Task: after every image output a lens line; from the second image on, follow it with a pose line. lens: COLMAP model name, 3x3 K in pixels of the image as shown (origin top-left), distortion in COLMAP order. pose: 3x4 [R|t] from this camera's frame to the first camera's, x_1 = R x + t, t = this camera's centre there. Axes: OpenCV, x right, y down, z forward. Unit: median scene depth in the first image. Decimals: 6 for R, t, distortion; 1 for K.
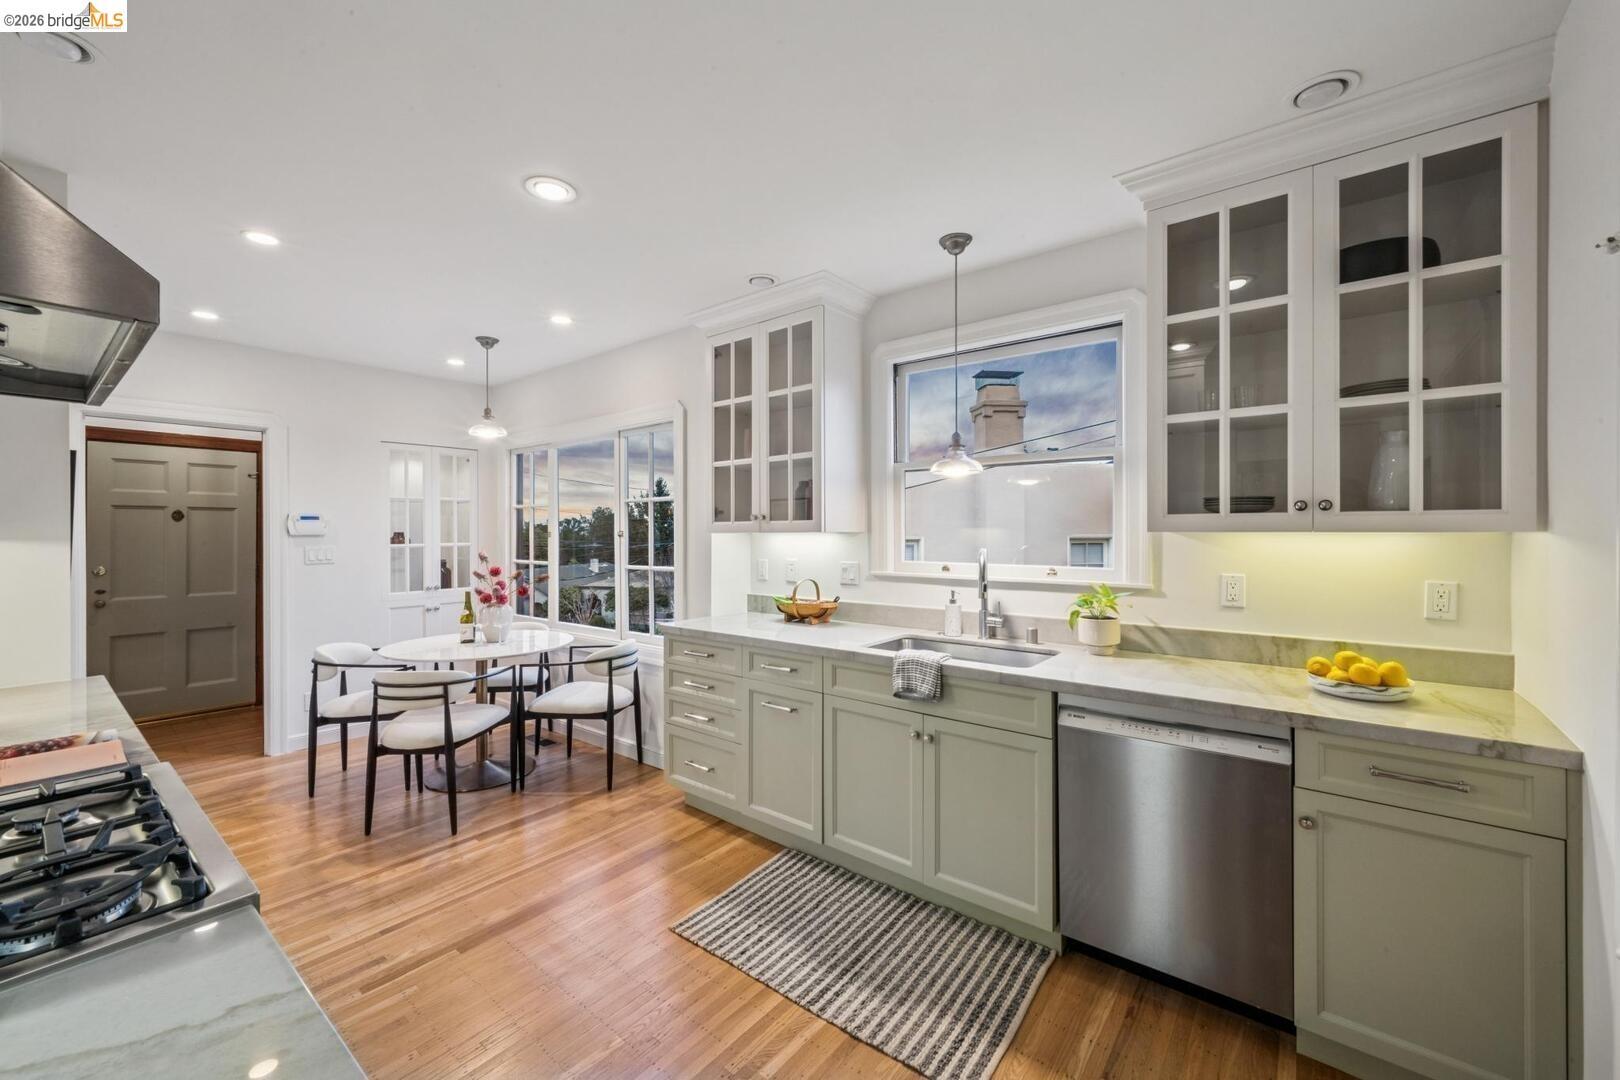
lens RADIAL K [[623.3, 0, 812.1], [0, 623.3, 531.8], [0, 0, 1]] dist [-0.017345, 0.000082]
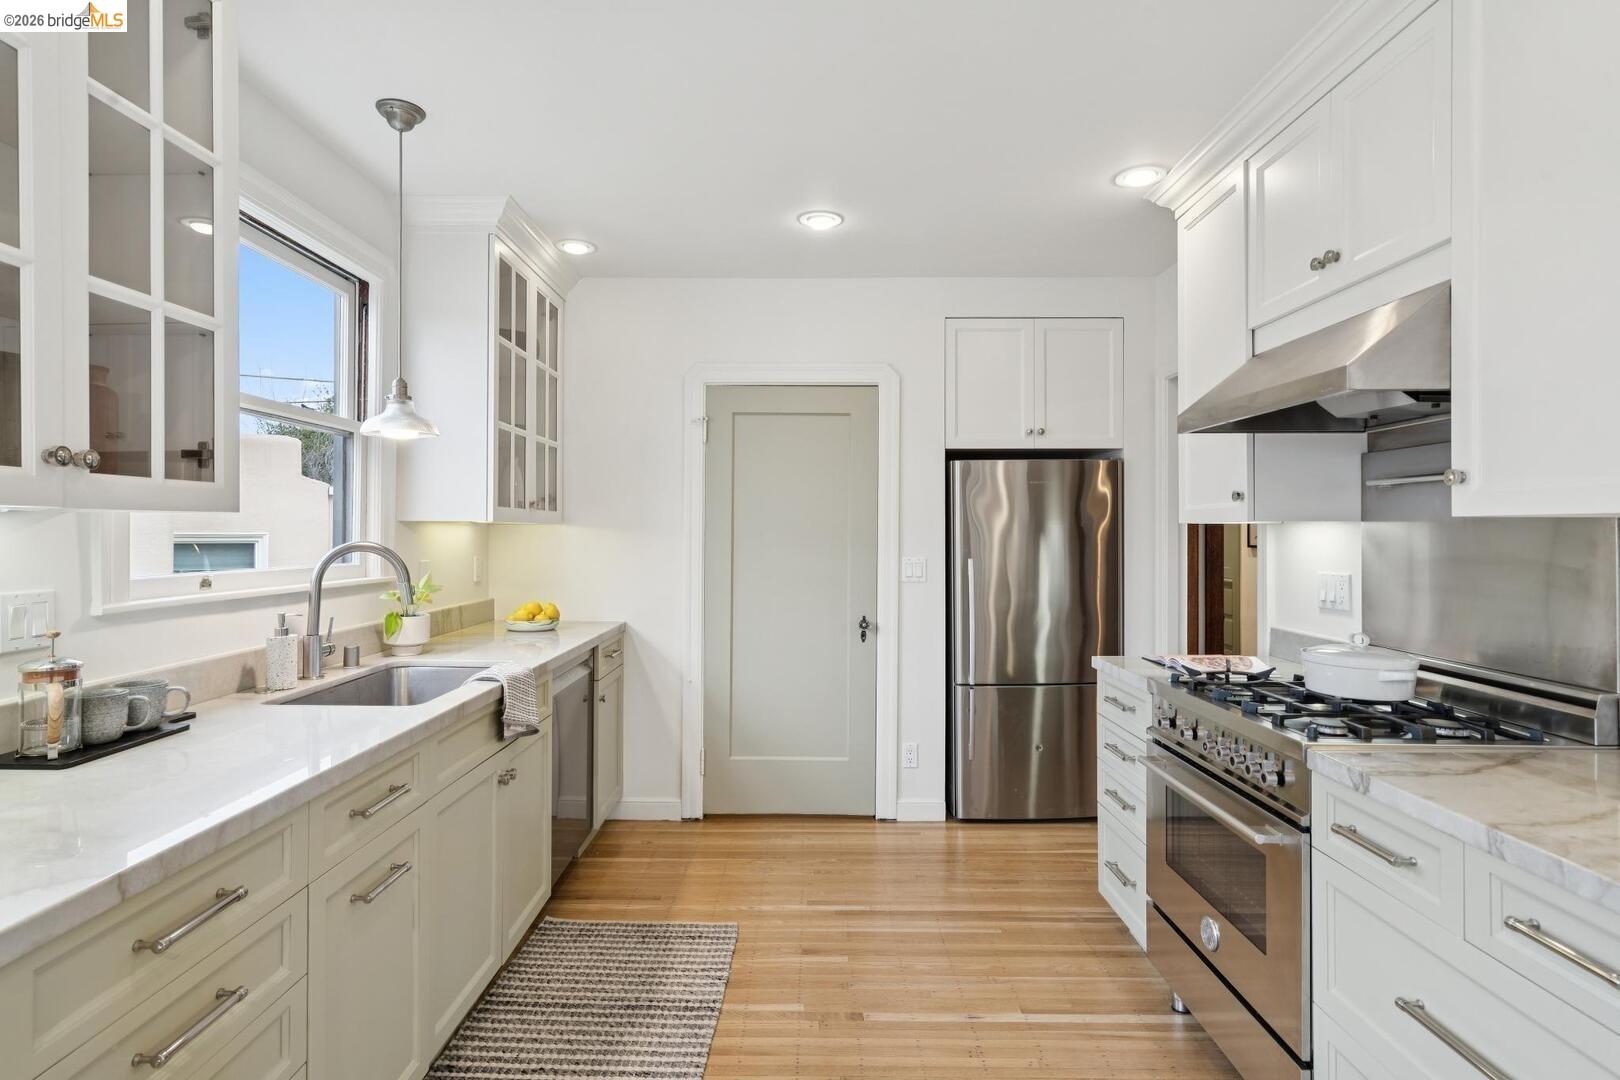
lens RADIAL K [[824.3, 0, 801.9], [0, 824.3, 531.3], [0, 0, 1]] dist [0.000143, 0.000516]
pose [[-0.606192, -0.001024, 0.795317, -0.671017], [-0.004330, 0.999989, -0.002012, 0.012306], [-0.795306, -0.004664, -0.606190, 1.012155]]
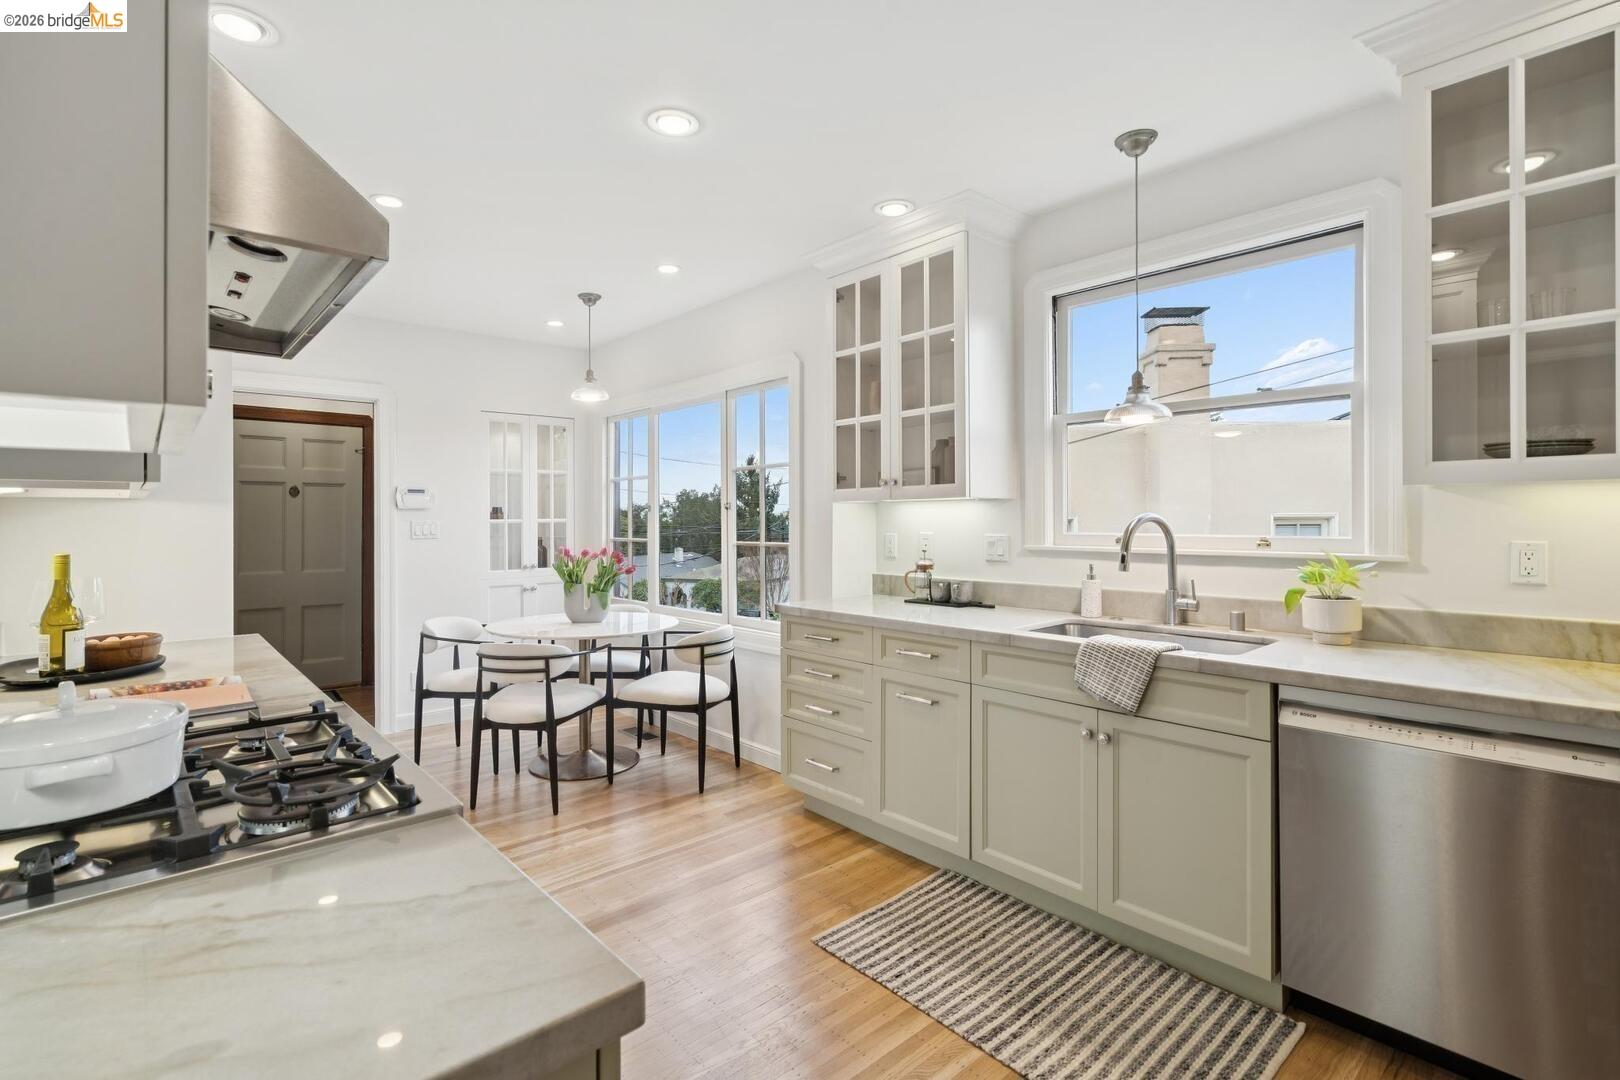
lens RADIAL K [[740.0, 0, 782.9], [0, 740.0, 520.1], [0, 0, 1]] dist [-0.026996, 0.006348]
pose [[0.981970, -0.000453, -0.189034, -0.038933], [0.000388, 1.000000, -0.000377, 0.031404], [0.189035, 0.000297, 0.981970, -0.036408]]
